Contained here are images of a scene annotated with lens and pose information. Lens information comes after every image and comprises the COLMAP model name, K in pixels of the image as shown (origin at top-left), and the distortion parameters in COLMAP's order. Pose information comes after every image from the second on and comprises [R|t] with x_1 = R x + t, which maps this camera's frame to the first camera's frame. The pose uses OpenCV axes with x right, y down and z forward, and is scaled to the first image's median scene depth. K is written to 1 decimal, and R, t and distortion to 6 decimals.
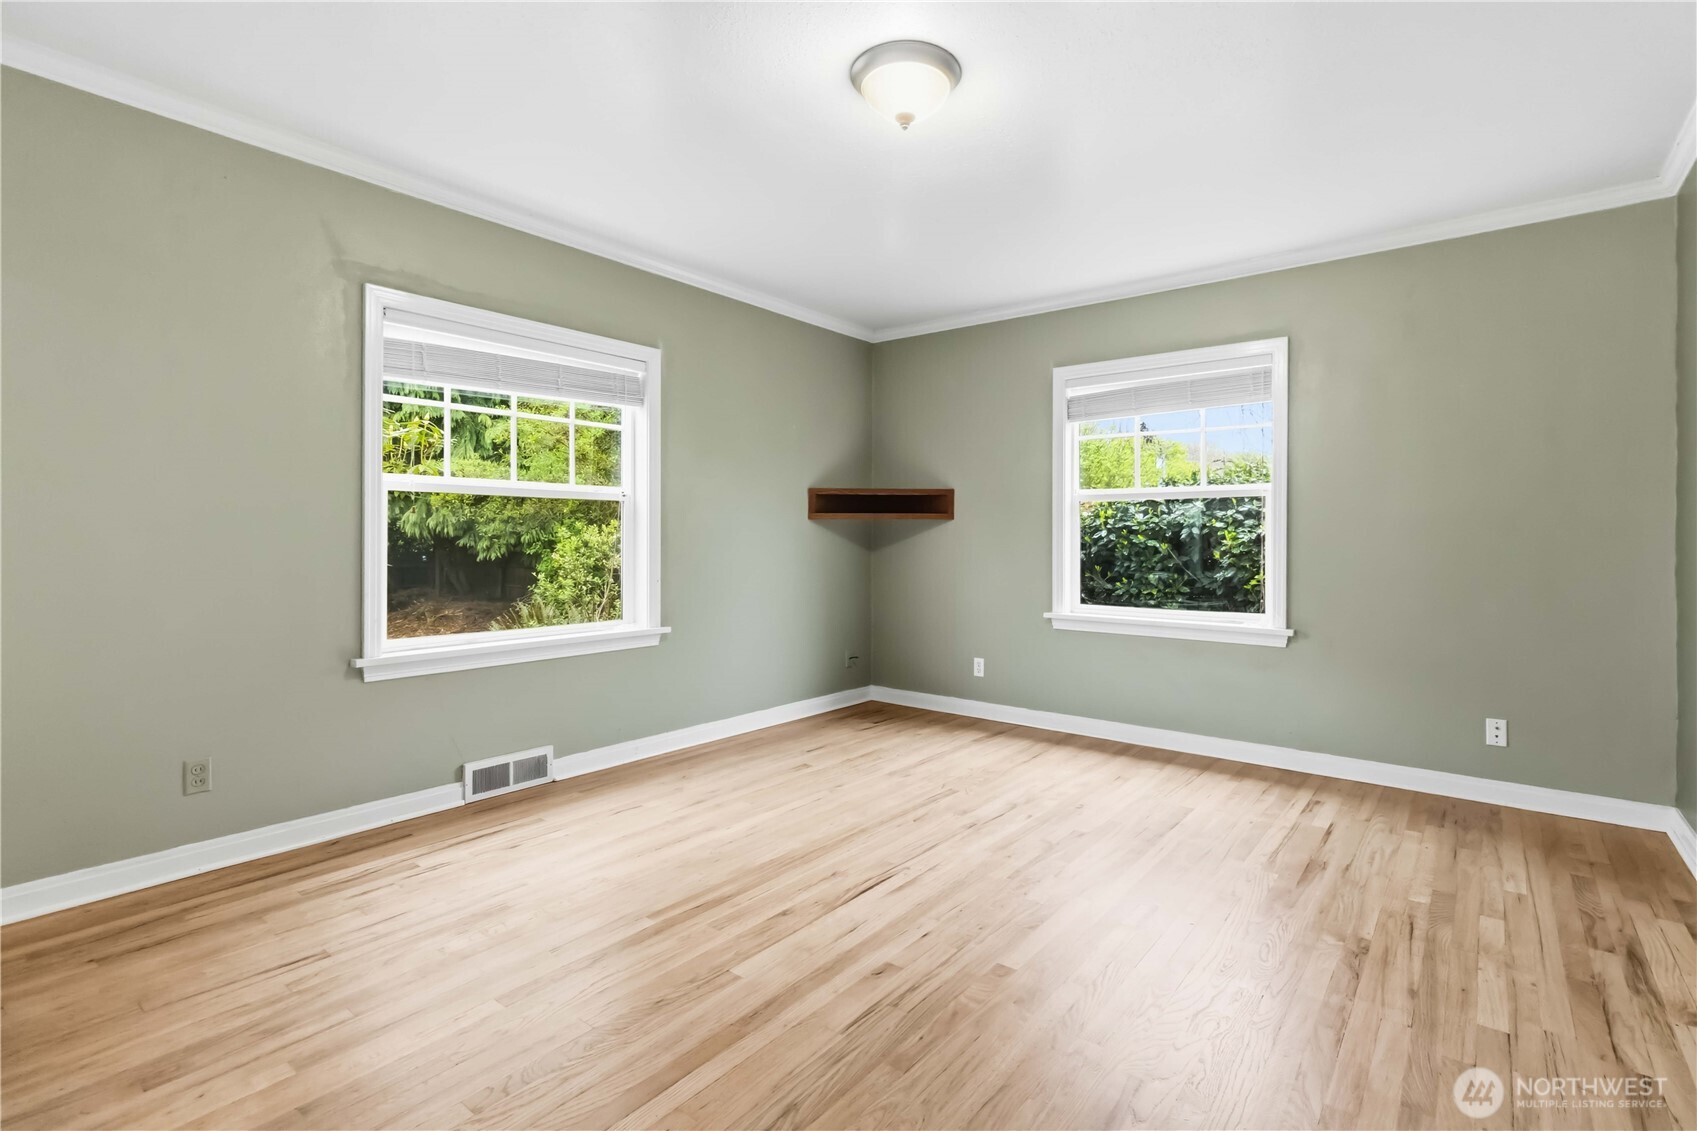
lens RADIAL K [[795.5, 0, 869.3], [0, 795.5, 540.8], [0, 0, 1]] dist [-0.004218, -0.000509]
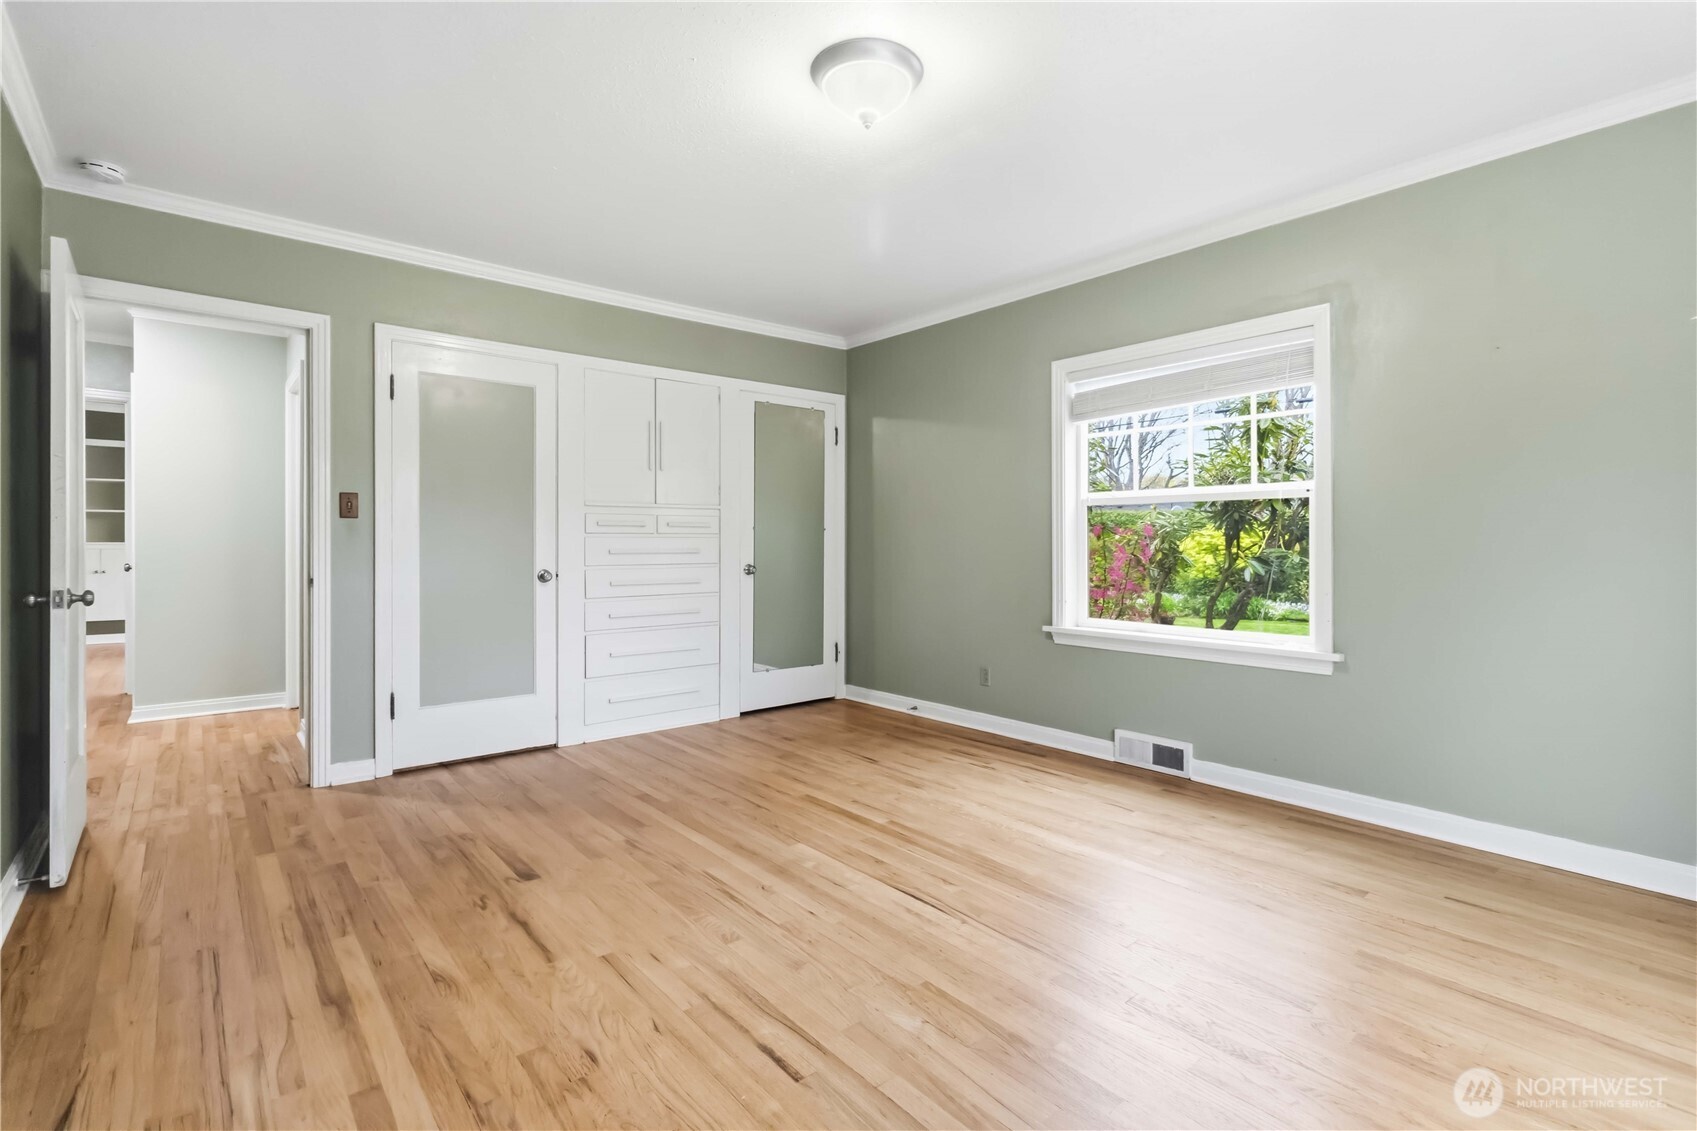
lens RADIAL K [[795.5, 0, 869.3], [0, 795.5, 540.8], [0, 0, 1]] dist [-0.004218, -0.000509]
pose [[-0.198590, -0.004113, -0.980074, 0.956968], [-0.003611, 0.999987, -0.003465, 0.003050], [0.980076, 0.002851, -0.198602, 1.120925]]
